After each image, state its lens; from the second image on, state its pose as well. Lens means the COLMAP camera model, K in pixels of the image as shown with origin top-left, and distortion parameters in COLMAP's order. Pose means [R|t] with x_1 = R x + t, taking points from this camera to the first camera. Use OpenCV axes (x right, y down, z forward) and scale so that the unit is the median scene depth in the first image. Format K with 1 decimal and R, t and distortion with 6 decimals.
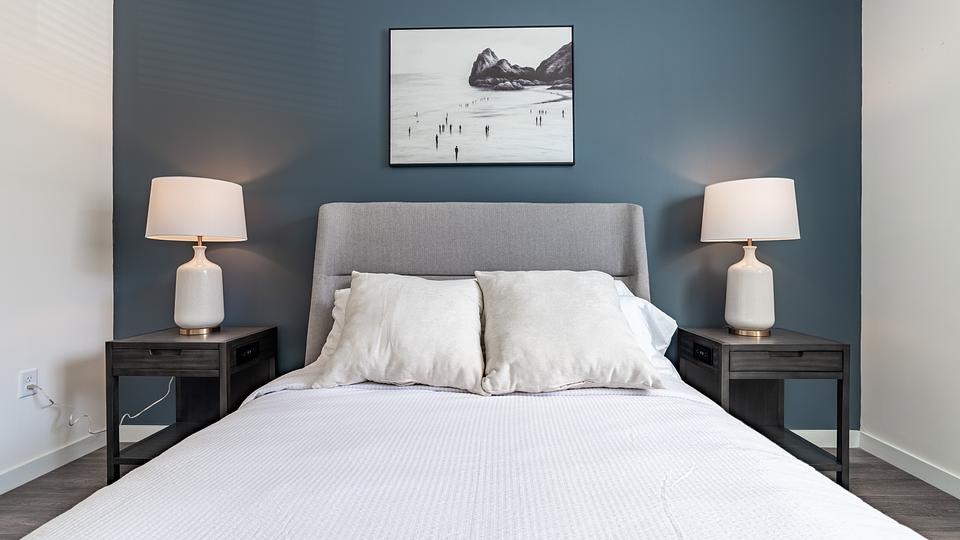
lens RADIAL K [[435.3, 0, 475.8], [0, 435.3, 262.5], [0, 0, 1]] dist [-0.007220, 0.001055]
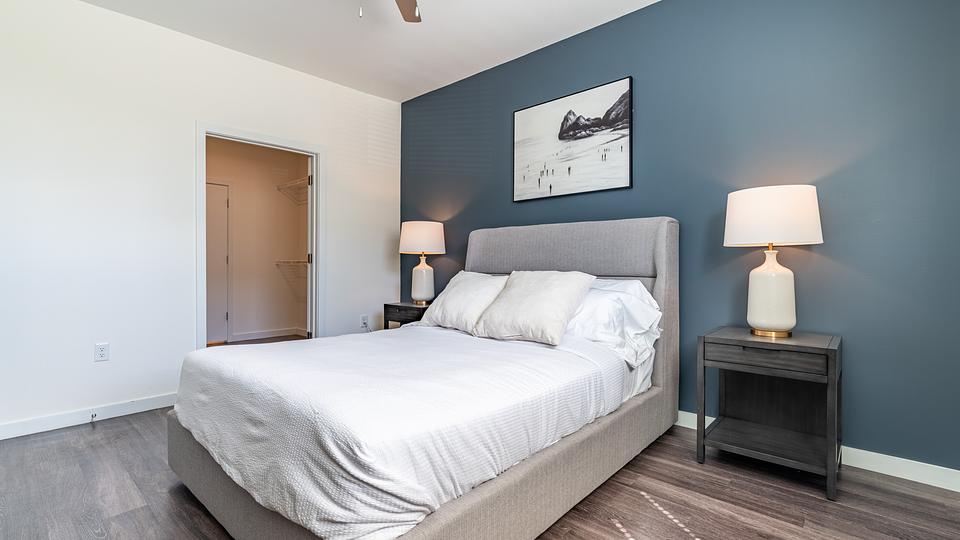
lens RADIAL K [[435.3, 0, 485.9], [0, 435.3, 269.3], [0, 0, 1]] dist [-0.007220, 0.001055]
pose [[0.756258, 0.006531, -0.654241, 0.730694], [-0.004623, 0.999979, 0.004639, 0.005069], [0.654257, -0.000484, 0.756272, -0.215549]]
